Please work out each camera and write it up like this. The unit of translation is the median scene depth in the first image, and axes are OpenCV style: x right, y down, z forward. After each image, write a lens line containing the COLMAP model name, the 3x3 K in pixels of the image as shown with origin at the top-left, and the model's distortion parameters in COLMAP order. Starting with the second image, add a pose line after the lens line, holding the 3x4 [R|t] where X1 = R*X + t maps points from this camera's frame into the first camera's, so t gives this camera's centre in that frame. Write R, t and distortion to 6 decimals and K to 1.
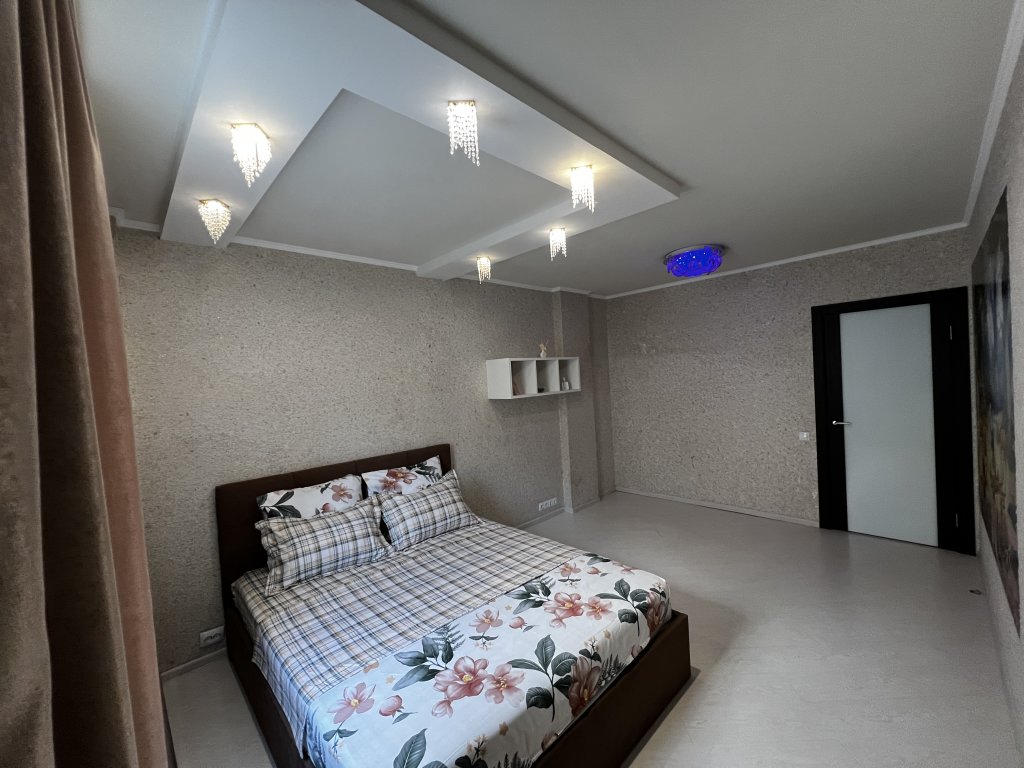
lens RADIAL K [[410.2, 0, 512.5], [0, 410.2, 384.3], [0, 0, 1]] dist [-0.003051, 0.001145]
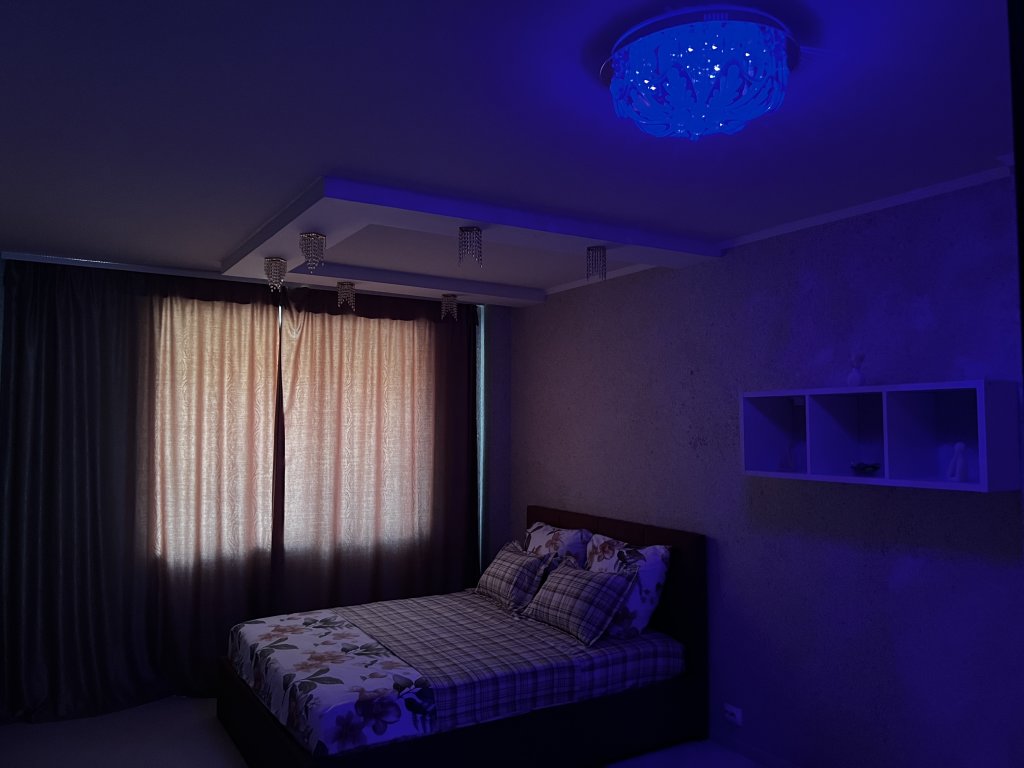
lens RADIAL K [[772.7, 0, 514.7], [0, 772.7, 378.1], [0, 0, 1]] dist [0.027224, -0.038418]
pose [[-0.208283, 0.001194, -0.978068, 1.547475], [-0.008421, 0.999960, 0.003014, -0.131508], [0.978032, 0.008864, -0.208264, 1.490193]]
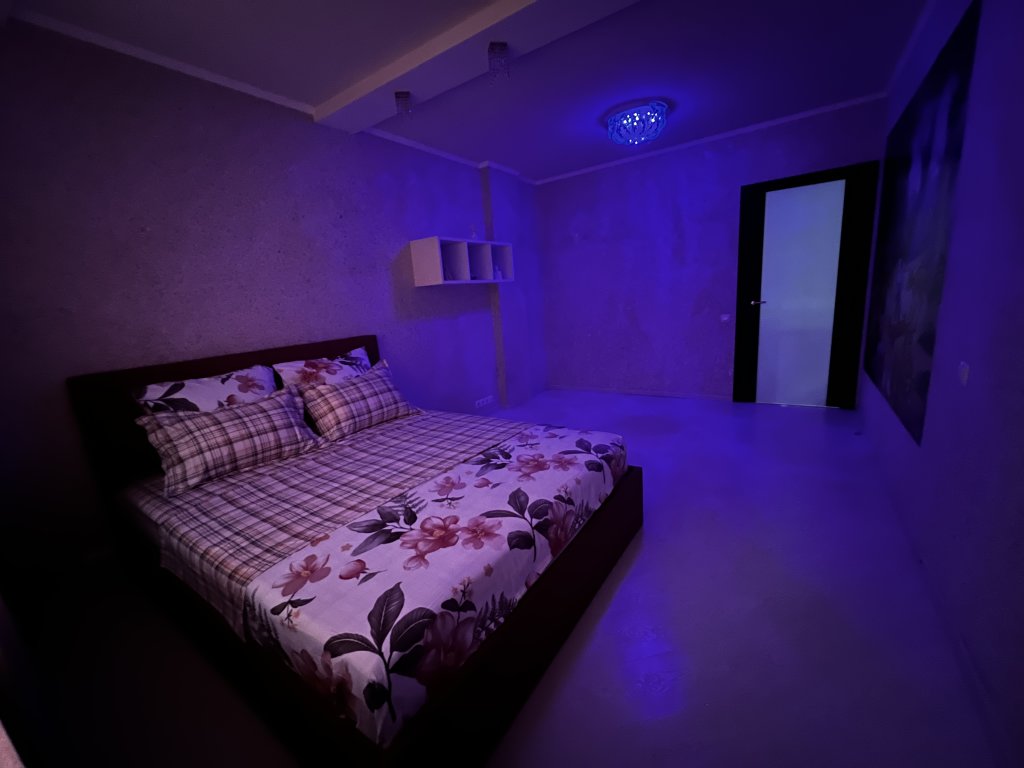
lens RADIAL K [[410.2, 0, 512.5], [0, 410.2, 386.8], [0, 0, 1]] dist [-0.003051, 0.001145]
pose [[0.979011, -0.060856, 0.194509, -0.066844], [0.024804, 0.982863, 0.182661, 0.155371], [-0.202291, -0.174002, 0.963743, 0.105049]]
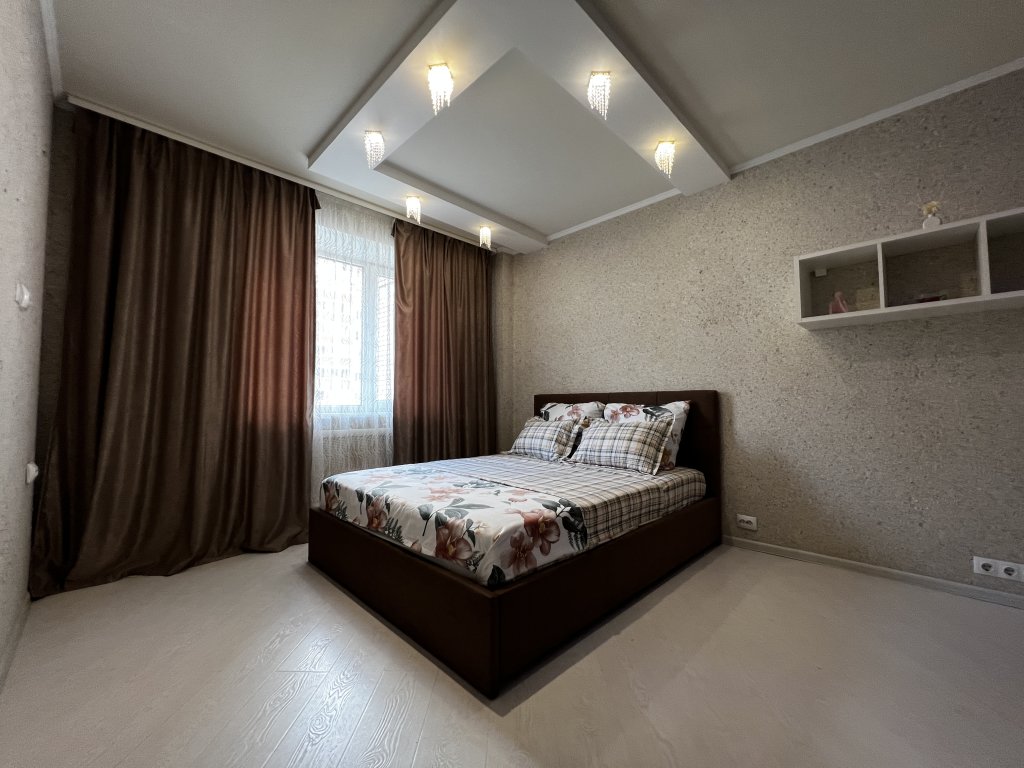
lens RADIAL K [[410.2, 0, 513.6], [0, 410.2, 385.2], [0, 0, 1]] dist [-0.003051, 0.001145]
pose [[0.023363, 0.011049, -0.999666, 0.953246], [-0.018144, 0.999779, 0.010626, 0.206021], [0.999562, 0.017890, 0.023558, 0.915218]]
